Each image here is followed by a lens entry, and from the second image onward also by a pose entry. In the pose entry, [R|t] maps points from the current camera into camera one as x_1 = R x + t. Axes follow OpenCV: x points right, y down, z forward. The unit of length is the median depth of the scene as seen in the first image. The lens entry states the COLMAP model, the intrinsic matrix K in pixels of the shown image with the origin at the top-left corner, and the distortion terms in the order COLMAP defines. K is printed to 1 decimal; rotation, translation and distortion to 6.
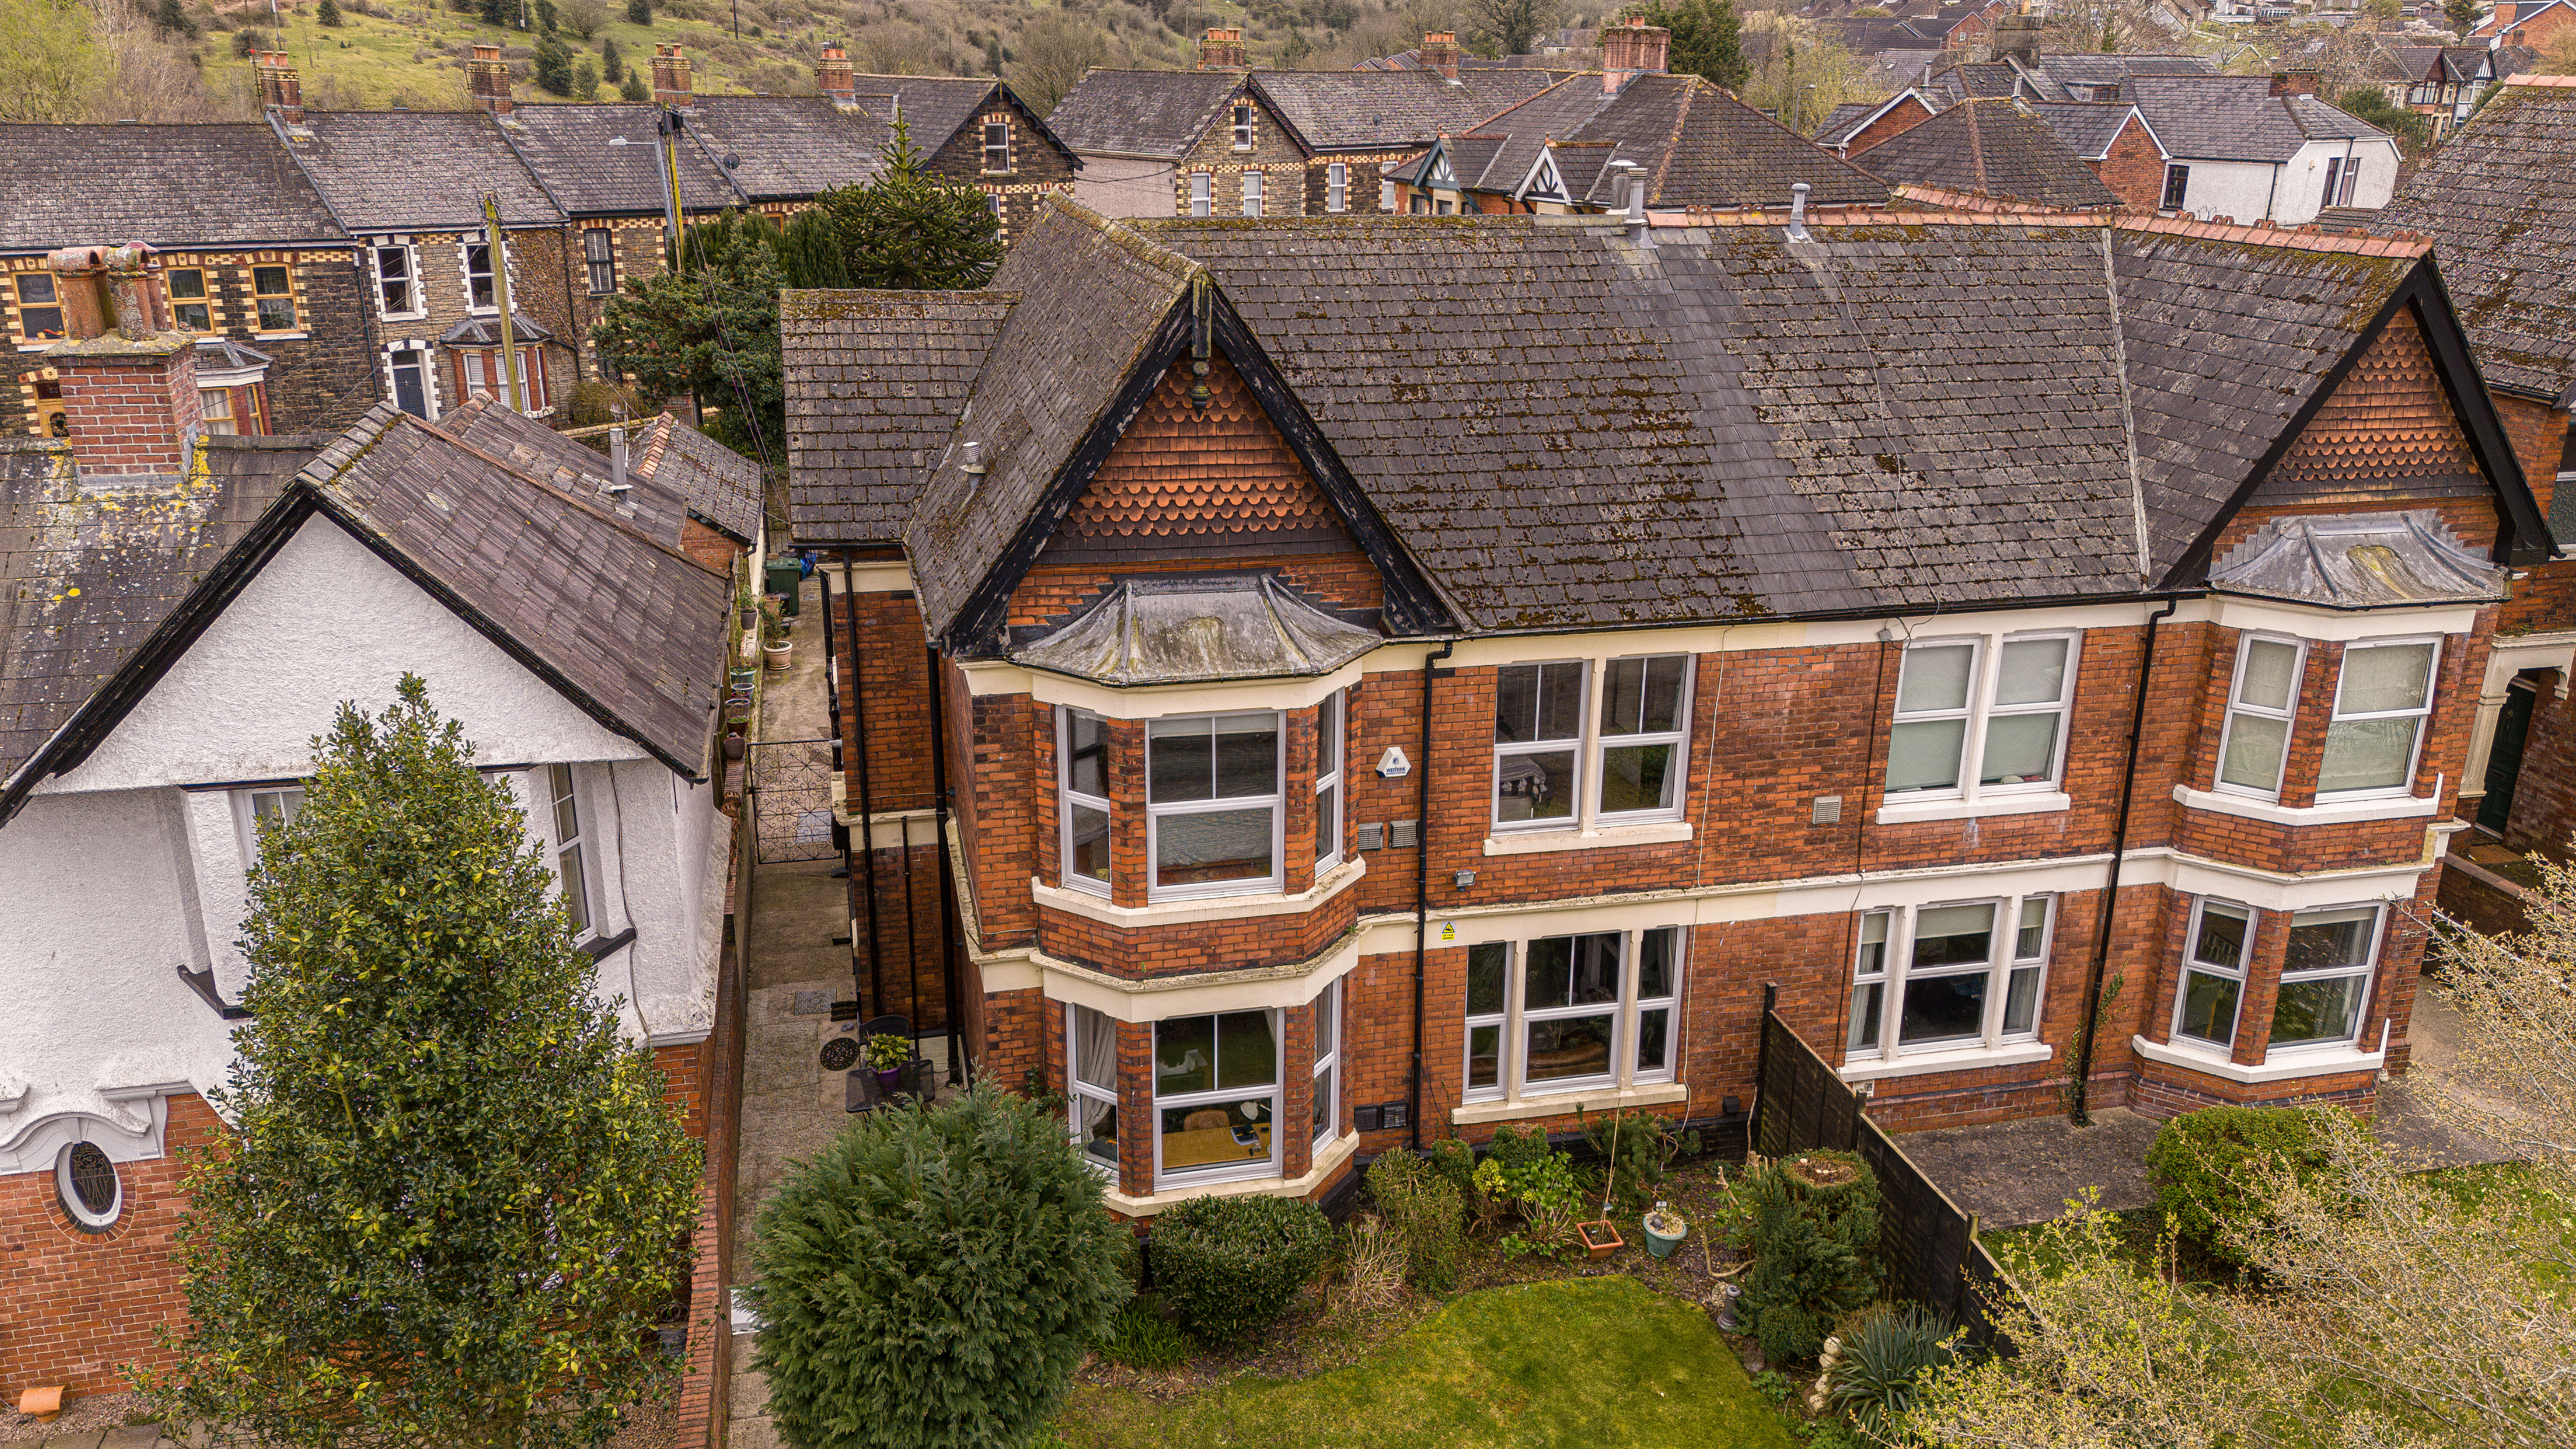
lens RADIAL K [[2036.2, 0, 1385.7], [0, 2036.2, 768.0], [0, 0, 1]] dist [0.113751, -0.187565]
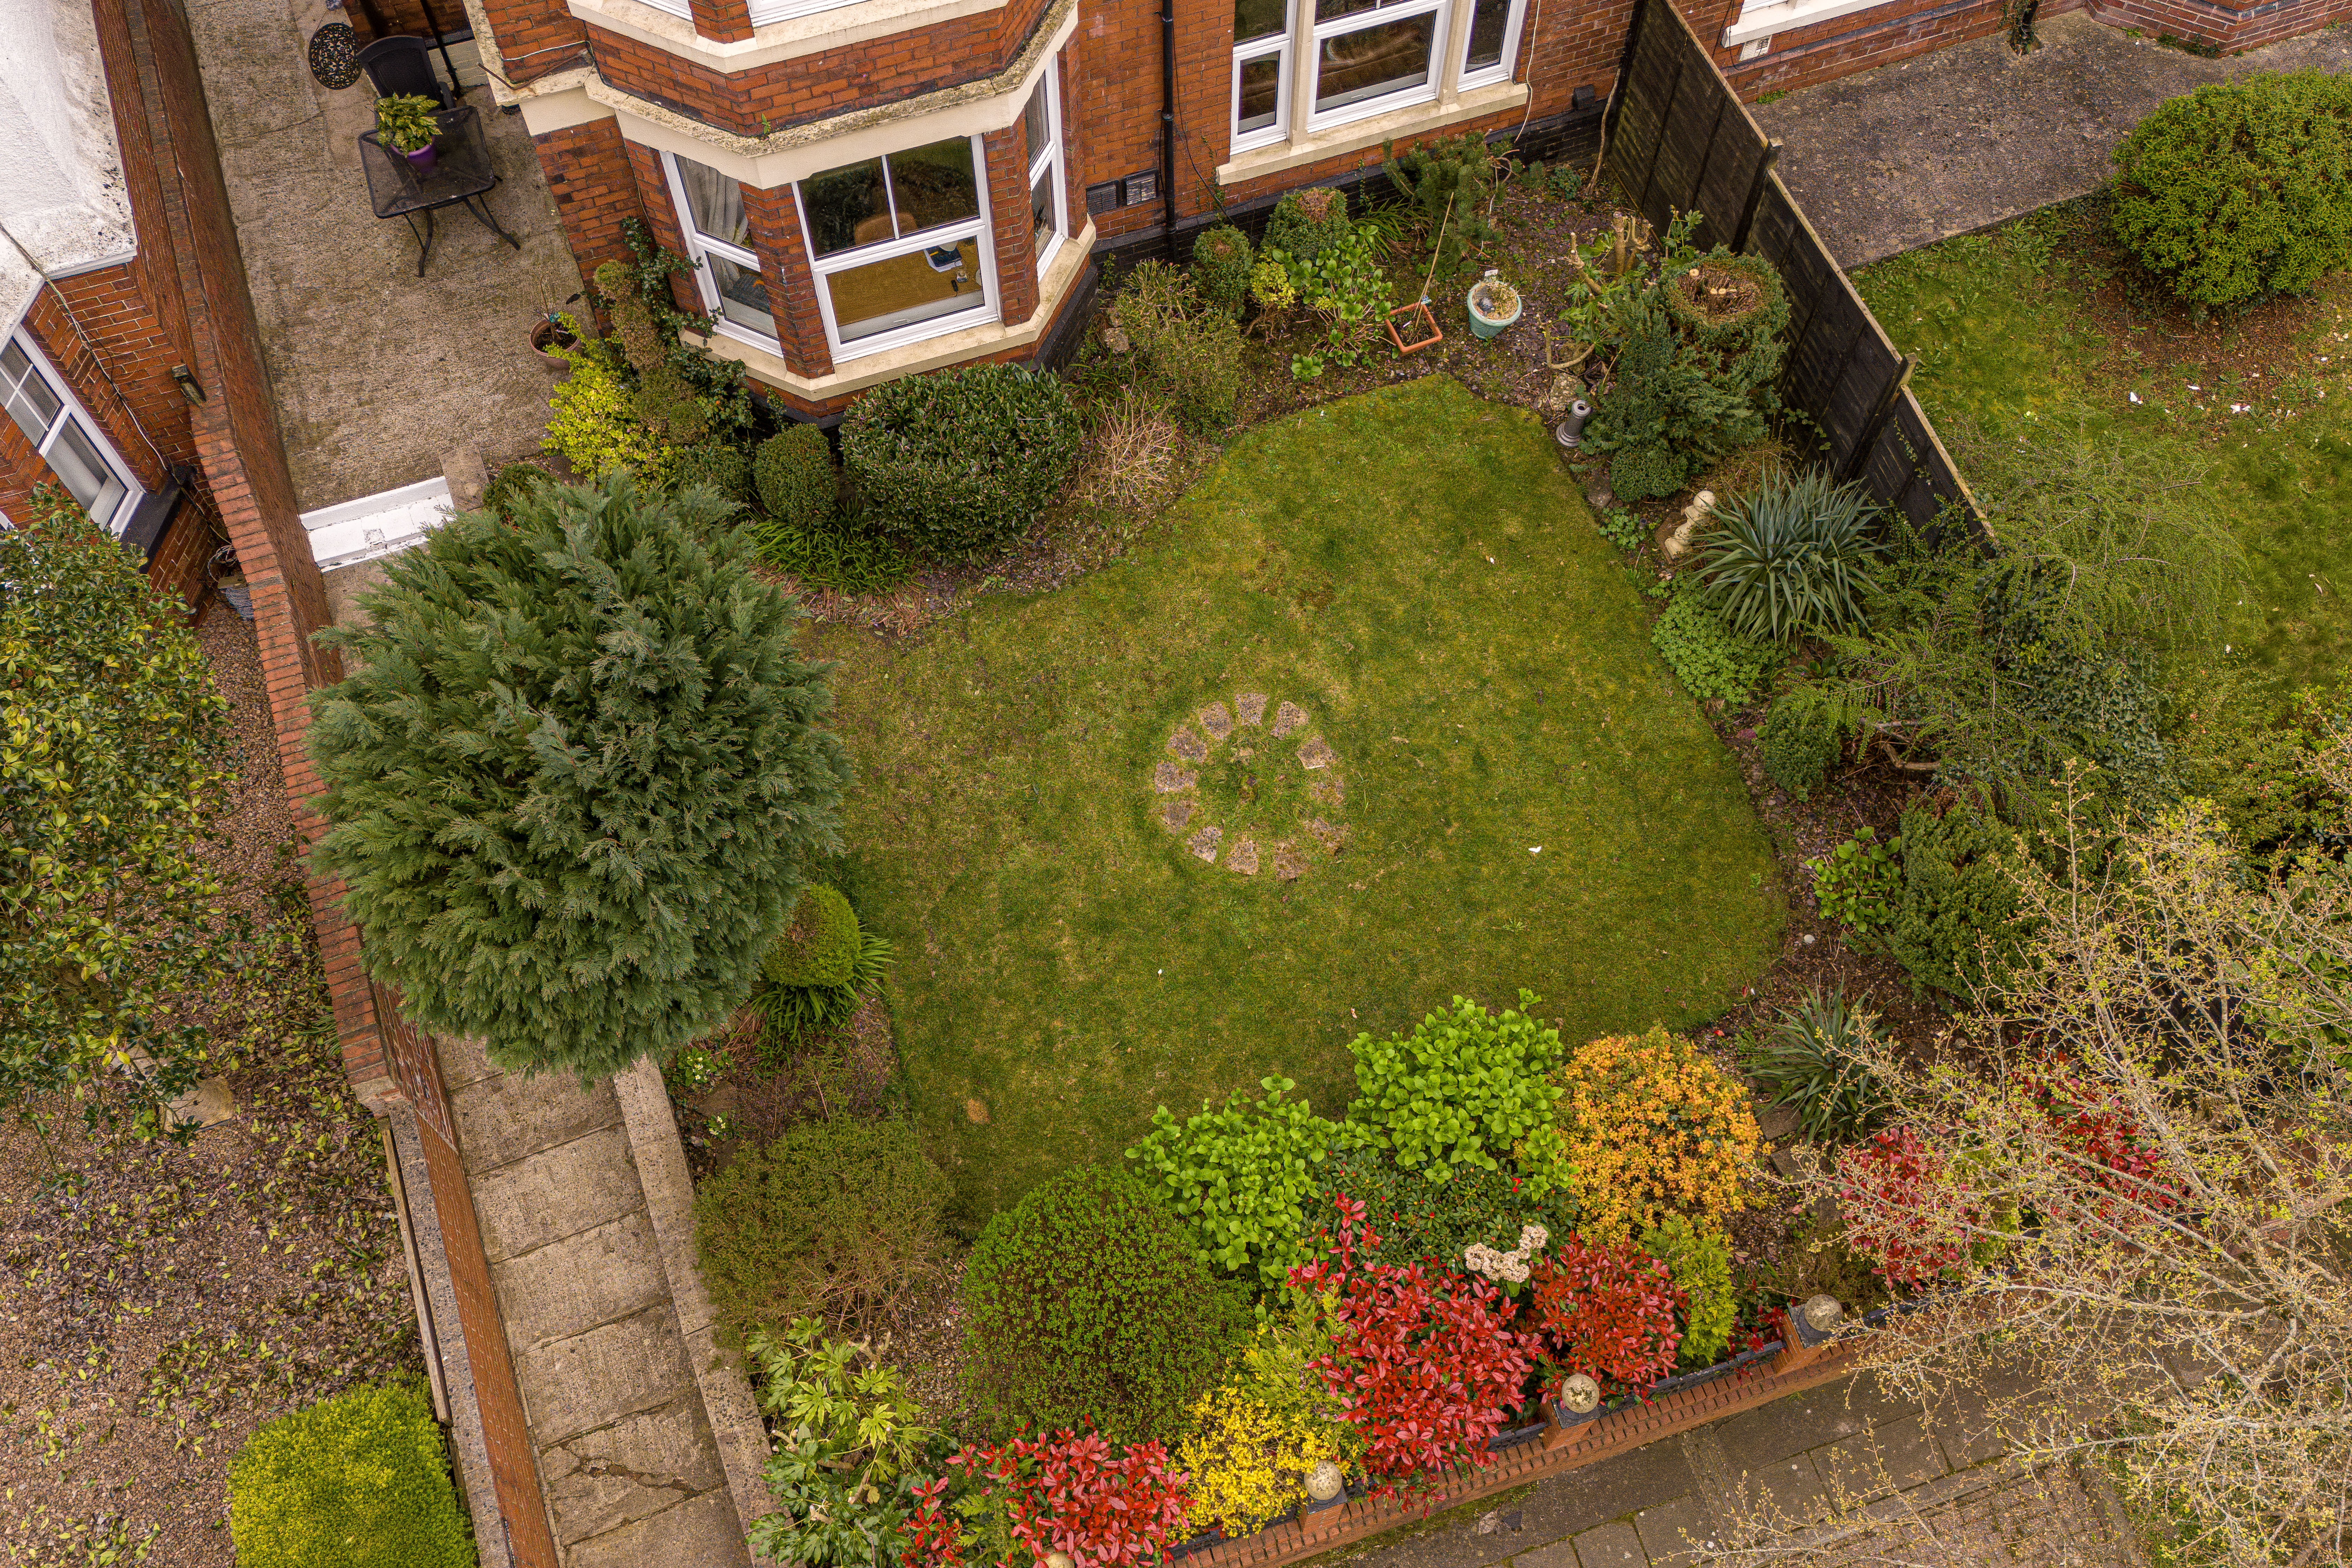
lens RADIAL K [[2034.8, 0, 1243.9], [0, 2034.8, 784.0], [0, 0, 1]] dist [0.104450, -0.140829]
pose [[0.995315, -0.081391, 0.052182, -0.015432], [0.023679, 0.728508, 0.684627, -0.188749], [-0.093737, -0.680185, 0.727023, 0.330757]]
